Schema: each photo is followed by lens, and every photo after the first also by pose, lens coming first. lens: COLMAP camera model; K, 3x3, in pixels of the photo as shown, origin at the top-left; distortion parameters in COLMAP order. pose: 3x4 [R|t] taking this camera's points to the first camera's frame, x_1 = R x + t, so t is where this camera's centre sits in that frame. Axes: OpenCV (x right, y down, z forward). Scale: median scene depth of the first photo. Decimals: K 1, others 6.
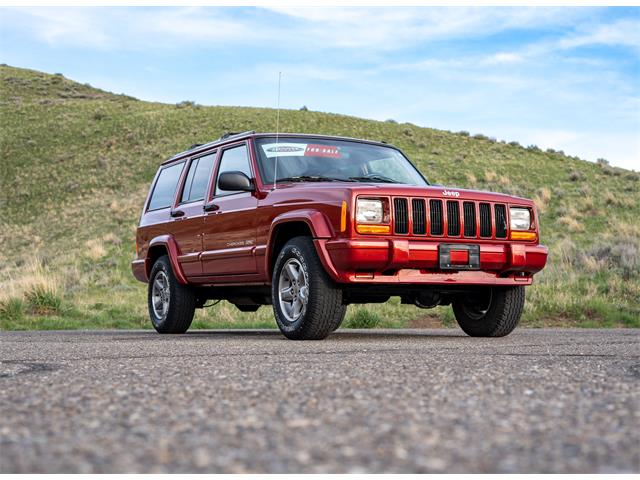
lens RADIAL K [[1068.1, 0, 320.0], [0, 1068.1, 240.0], [0, 0, 1]] dist [0.005106, 0.026377]
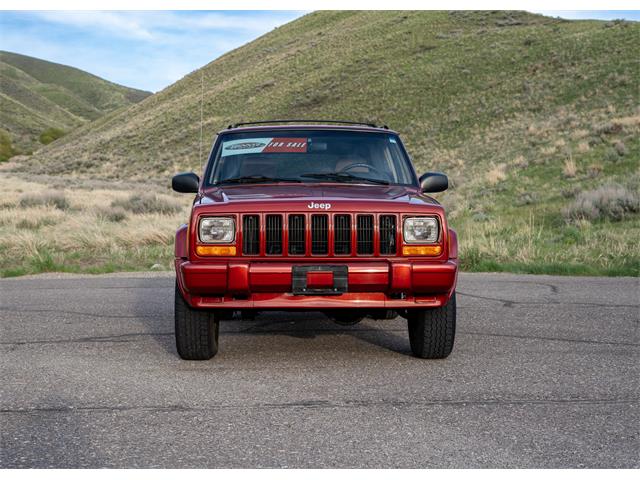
lens RADIAL K [[989.9, 0, 320.0], [0, 989.9, 240.0], [0, 0, 1]] dist [-0.001475, 0.000619]
pose [[0.904961, 0.004673, -0.425469, 0.055710], [0.031776, 0.996405, 0.078532, -0.009435], [0.424307, -0.084588, 0.901559, 0.031243]]
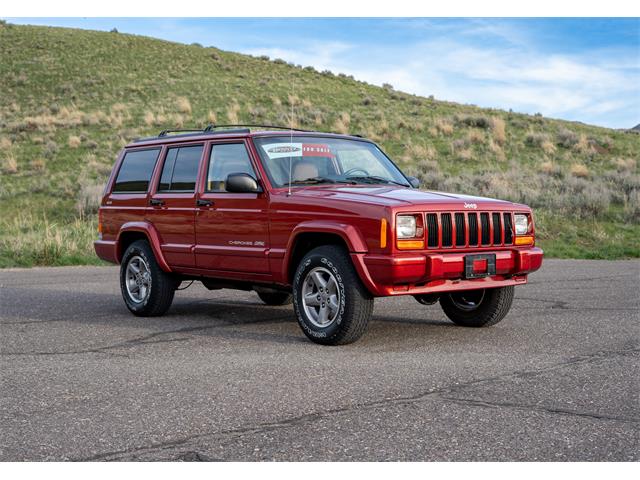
lens RADIAL K [[959.7, 0, 305.8], [0, 959.7, 238.7], [0, 0, 1]] dist [0.002046, -0.014728]
pose [[0.981817, -0.015192, 0.189221, -0.026153], [-0.002550, 0.995647, 0.093170, -0.011798], [-0.189813, -0.091959, 0.977504, 0.010778]]
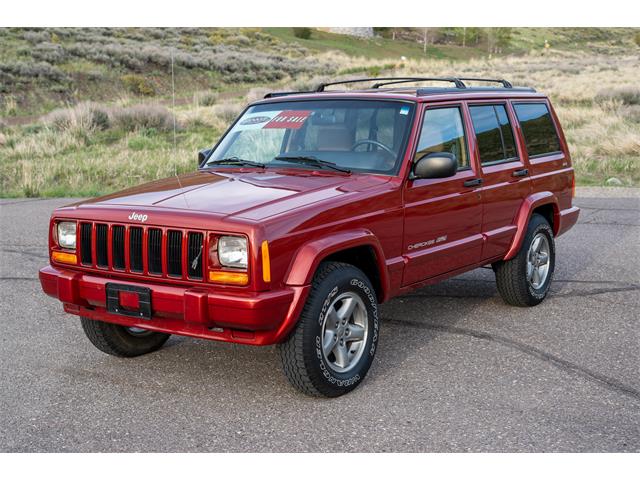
lens RADIAL K [[920.4, 0, 320.0], [0, 920.4, 240.0], [0, 0, 1]] dist [-0.010817, 0.016604]
pose [[0.453287, 0.117259, -0.883618, 0.091844], [0.074650, 0.982833, 0.168720, -0.015372], [0.888233, -0.142441, 0.436753, 0.097581]]
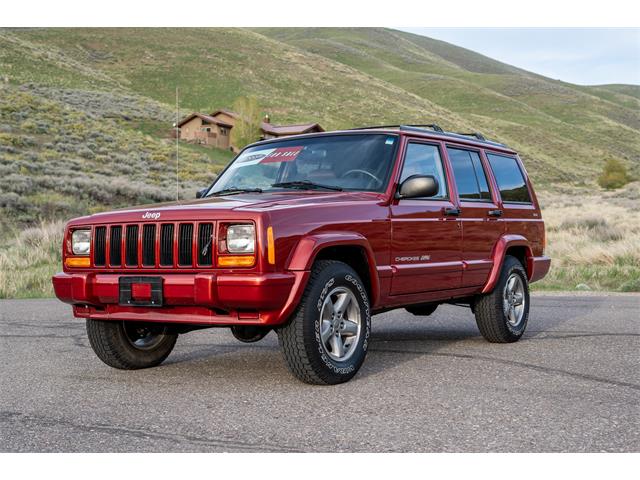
lens RADIAL K [[937.1, 0, 320.0], [0, 937.1, 240.0], [0, 0, 1]] dist [-0.004640, -0.007594]
pose [[0.484760, -0.017003, -0.874482, 0.099366], [0.072344, 0.997165, 0.020715, -0.003514], [0.871650, -0.073306, 0.484616, 0.089453]]
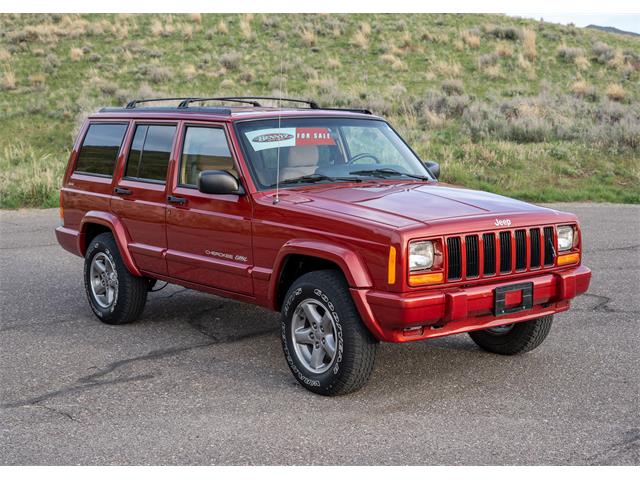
lens RADIAL K [[989.9, 0, 320.0], [0, 989.9, 240.0], [0, 0, 1]] dist [-0.001475, 0.000619]
pose [[0.982821, -0.029097, 0.182256, -0.019366], [-0.005150, 0.982786, 0.184677, -0.020623], [-0.184492, -0.182443, 0.965752, 0.031468]]
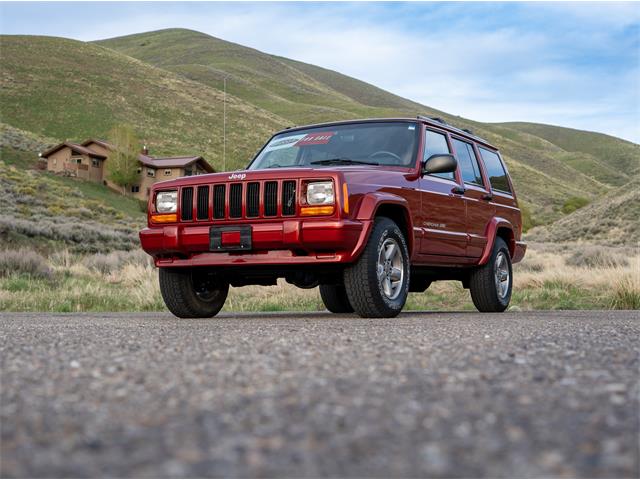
lens RADIAL K [[1042.1, 0, 320.0], [0, 1042.1, 240.0], [0, 0, 1]] dist [-0.019046, -0.078227]
pose [[0.583534, -0.052159, -0.810412, 0.115235], [0.064952, 0.997736, -0.017447, 0.004695], [0.809487, -0.042457, 0.585601, 0.056752]]
